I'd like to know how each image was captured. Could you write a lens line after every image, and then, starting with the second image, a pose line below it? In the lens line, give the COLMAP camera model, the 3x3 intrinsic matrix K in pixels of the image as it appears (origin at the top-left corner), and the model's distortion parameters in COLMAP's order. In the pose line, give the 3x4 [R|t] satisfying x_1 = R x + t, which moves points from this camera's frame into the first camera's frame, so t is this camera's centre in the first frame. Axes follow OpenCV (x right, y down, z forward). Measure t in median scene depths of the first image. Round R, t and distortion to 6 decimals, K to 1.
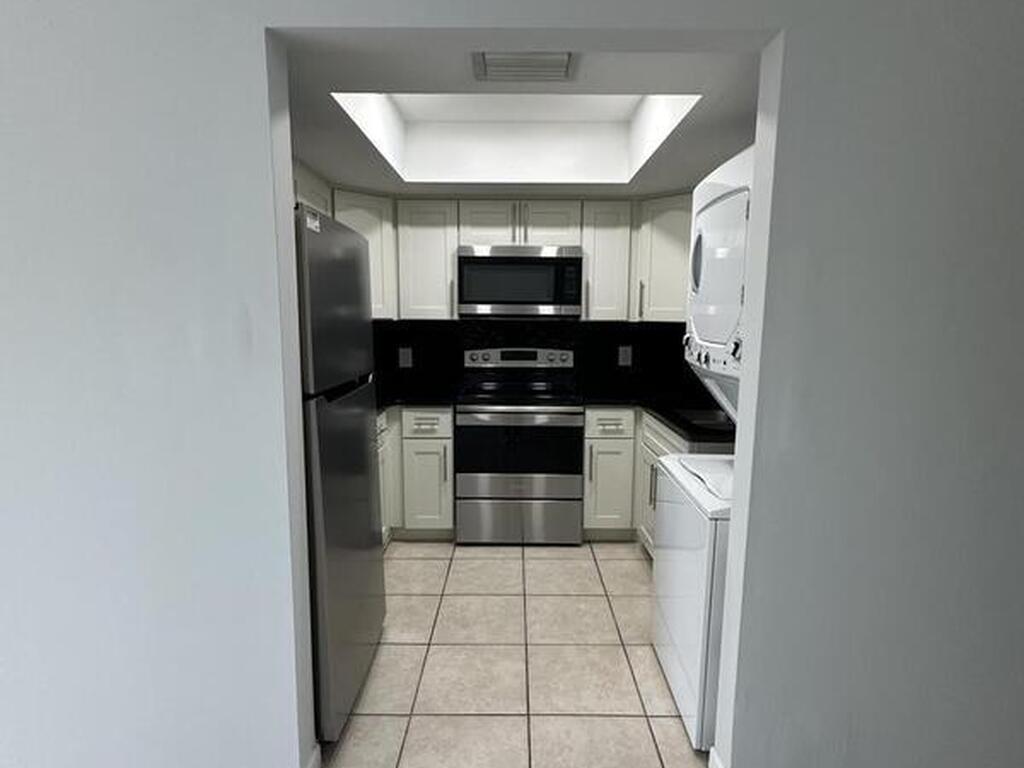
lens RADIAL K [[546.2, 0, 516.7], [0, 546.2, 386.7], [0, 0, 1]] dist [-0.001932, 0.002096]
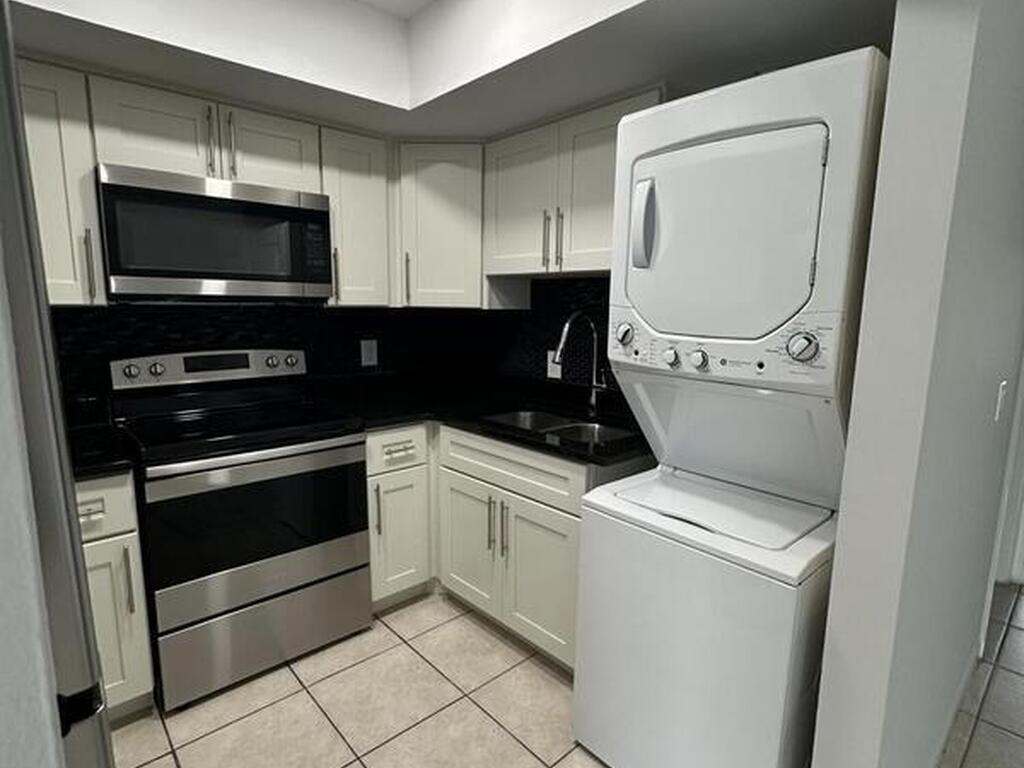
lens RADIAL K [[546.2, 0, 508.2], [0, 546.2, 385.8], [0, 0, 1]] dist [-0.001932, 0.002096]
pose [[0.742070, -0.100623, 0.662727, -0.186131], [0.082051, 0.994870, 0.059179, -0.045661], [-0.665282, 0.010462, 0.746519, 0.356211]]
